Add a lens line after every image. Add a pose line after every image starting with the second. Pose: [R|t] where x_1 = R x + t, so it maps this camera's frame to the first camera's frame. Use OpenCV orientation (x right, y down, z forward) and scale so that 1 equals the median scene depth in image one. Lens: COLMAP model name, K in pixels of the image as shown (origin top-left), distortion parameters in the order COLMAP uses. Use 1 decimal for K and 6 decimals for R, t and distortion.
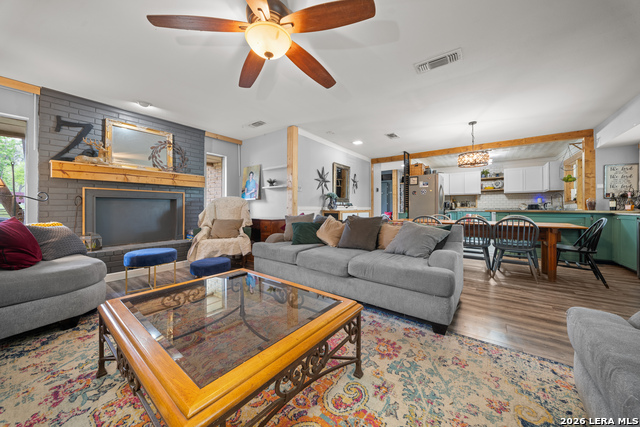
lens RADIAL K [[223.1, 0, 324.0], [0, 223.1, 207.5], [0, 0, 1]] dist [-0.005042, -0.001638]
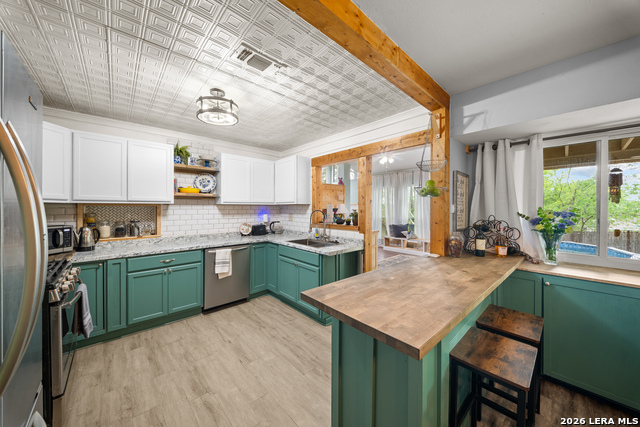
lens RADIAL K [[223.1, 0, 317.4], [0, 223.1, 209.2], [0, 0, 1]] dist [-0.005042, -0.001638]
pose [[0.196104, -0.003496, 0.980577, 0.655535], [-0.002480, 0.999989, 0.004061, -0.094900], [-0.980580, -0.003228, 0.196093, 1.203303]]
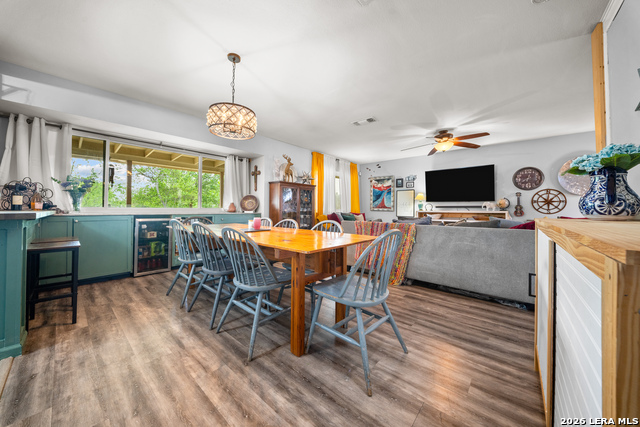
lens RADIAL K [[223.1, 0, 318.2], [0, 223.1, 206.8], [0, 0, 1]] dist [-0.005042, -0.001638]
pose [[-0.997178, -0.004556, 0.074939, 0.400280], [-0.005221, 0.999949, -0.008677, -0.000516], [-0.074896, -0.009044, -0.997150, 1.445528]]
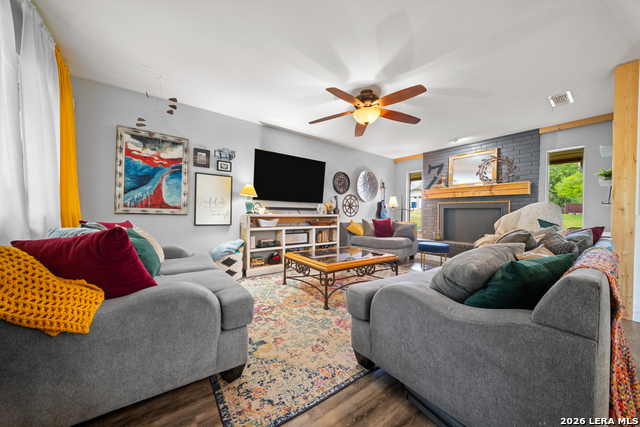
lens RADIAL K [[223.1, 0, 319.0], [0, 223.1, 214.5], [0, 0, 1]] dist [-0.005042, -0.001638]
pose [[-0.288590, 0.000201, -0.957453, 0.574914], [-0.015061, 0.999875, 0.004749, 0.002822], [0.957334, 0.015790, -0.288551, 0.448752]]
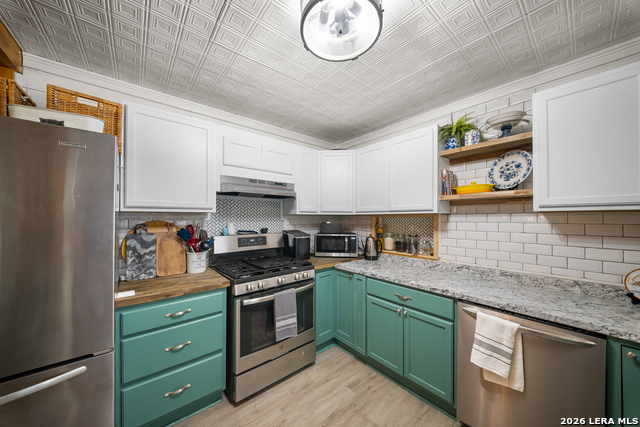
lens RADIAL K [[223.1, 0, 322.9], [0, 223.1, 216.4], [0, 0, 1]] dist [-0.005042, -0.001638]
pose [[0.972518, 0.001715, -0.232823, 1.138090], [-0.003736, 0.999959, -0.008240, -0.096602], [0.232799, 0.008883, 0.972484, 1.287259]]
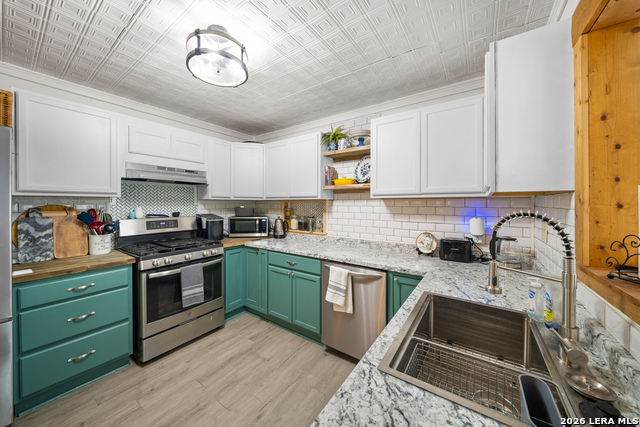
lens RADIAL K [[223.1, 0, 318.4], [0, 223.1, 205.5], [0, 0, 1]] dist [-0.005042, -0.001638]
pose [[0.999716, 0.003841, 0.023502, 1.242093], [-0.004015, 0.999965, 0.007356, -0.094800], [-0.023473, -0.007449, 0.999697, 1.180243]]
